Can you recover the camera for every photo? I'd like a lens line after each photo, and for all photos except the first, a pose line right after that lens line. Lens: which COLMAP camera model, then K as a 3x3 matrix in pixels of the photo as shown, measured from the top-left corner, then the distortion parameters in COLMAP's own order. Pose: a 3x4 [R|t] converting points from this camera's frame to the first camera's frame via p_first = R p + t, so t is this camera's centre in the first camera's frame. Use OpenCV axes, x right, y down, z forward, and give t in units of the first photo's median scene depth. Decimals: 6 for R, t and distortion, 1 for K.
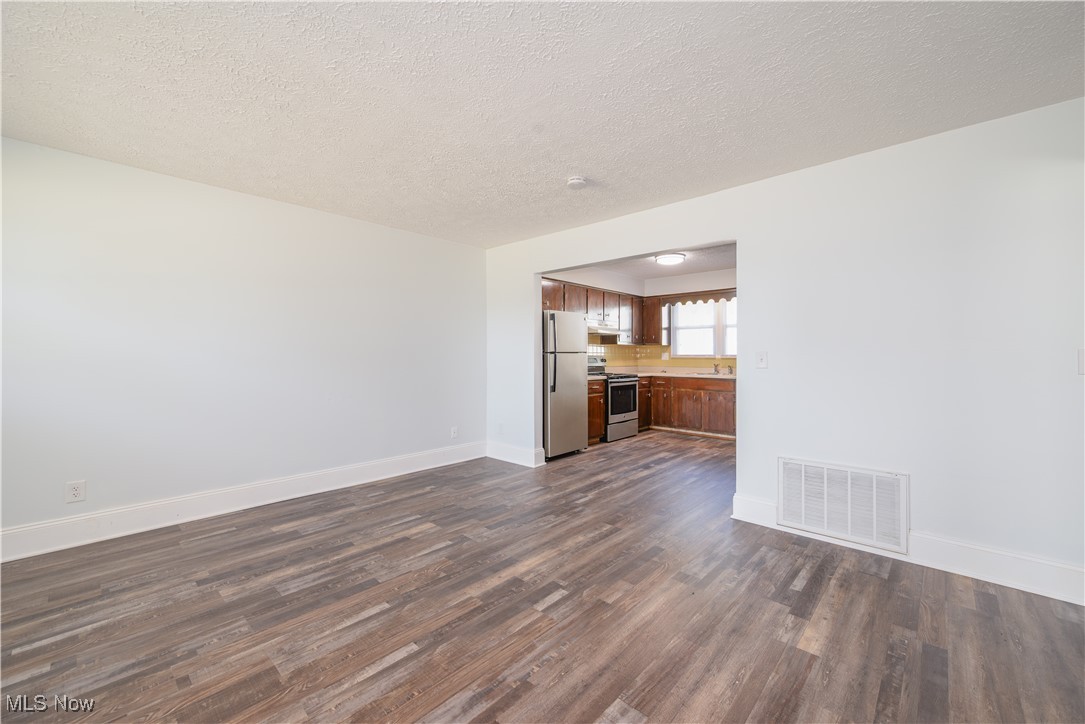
lens RADIAL K [[437.1, 0, 547.3], [0, 437.1, 355.7], [0, 0, 1]] dist [0.007821, -0.000110]
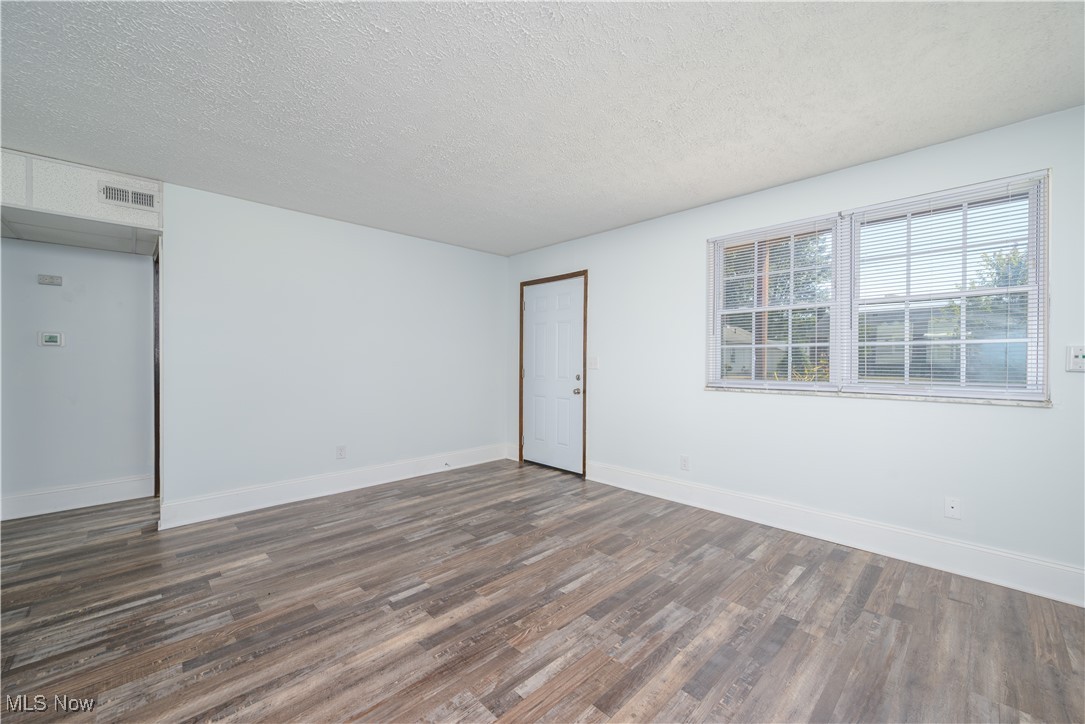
lens RADIAL K [[437.1, 0, 539.6], [0, 437.1, 362.2], [0, 0, 1]] dist [0.007821, -0.000110]
pose [[-0.997701, -0.001399, 0.067754, -0.362125], [-0.001101, 0.999990, 0.004439, -0.000156], [-0.067759, 0.004355, -0.997692, 1.972527]]
